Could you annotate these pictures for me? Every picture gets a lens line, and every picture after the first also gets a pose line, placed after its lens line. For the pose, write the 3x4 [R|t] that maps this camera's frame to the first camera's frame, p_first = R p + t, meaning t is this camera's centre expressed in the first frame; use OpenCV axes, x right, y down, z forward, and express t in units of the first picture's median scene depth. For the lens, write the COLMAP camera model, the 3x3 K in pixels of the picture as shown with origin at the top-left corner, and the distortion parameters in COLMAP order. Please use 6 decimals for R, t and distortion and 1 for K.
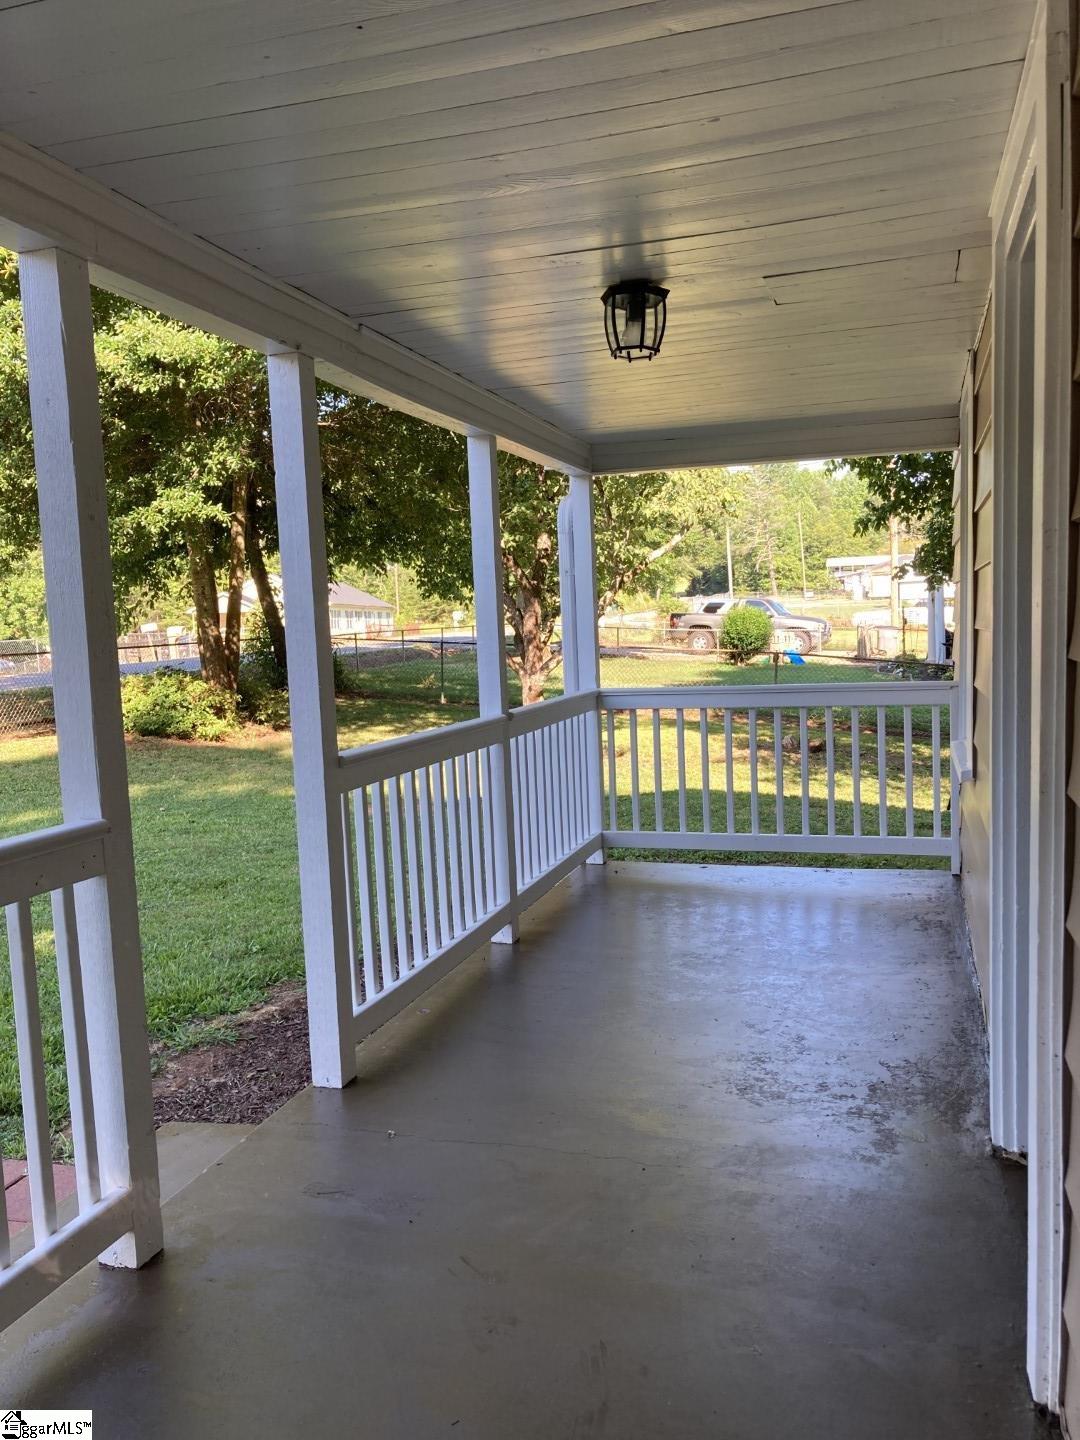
lens RADIAL K [[1192.8, 0, 536.6], [0, 1192.8, 724.9], [0, 0, 1]] dist [0.030798, -0.014677]
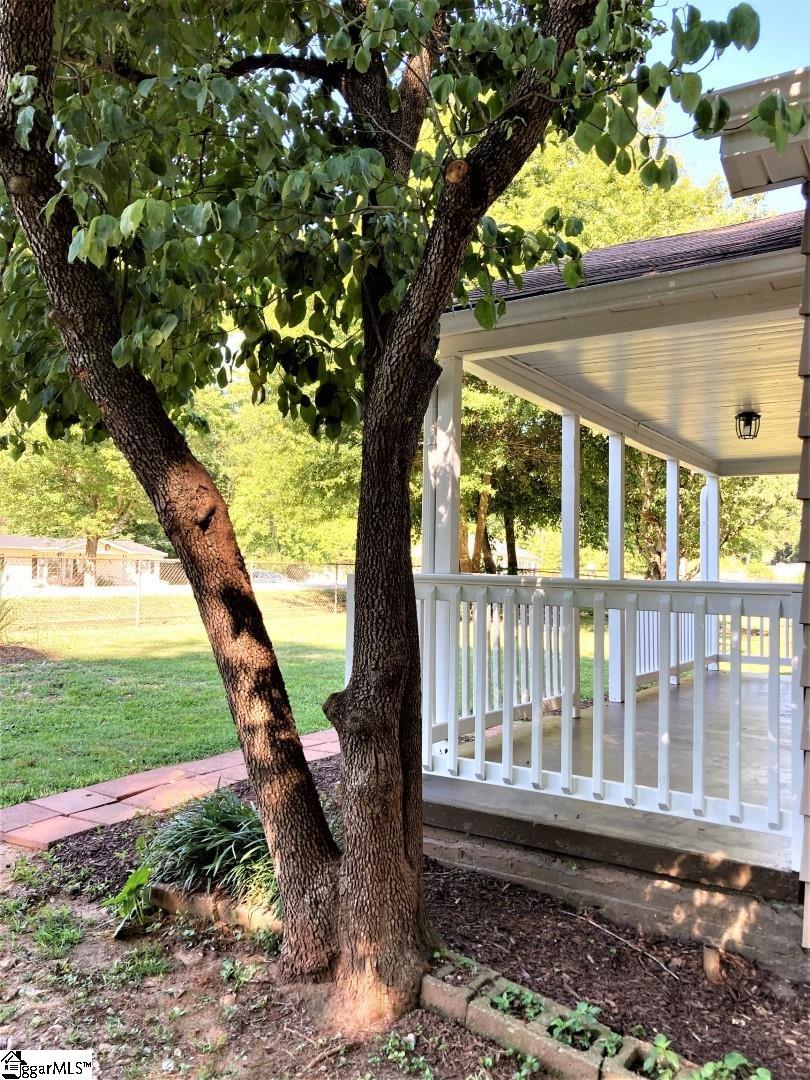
lens RADIAL K [[883.8, 0, 407.9], [0, 883.8, 536.2], [0, 0, 1]] dist [0.027779, -0.014704]
pose [[0.964247, 0.040967, -0.261820, -0.064165], [-0.073161, 0.990735, -0.114422, 0.102926], [0.254707, 0.129486, 0.958310, -0.567915]]
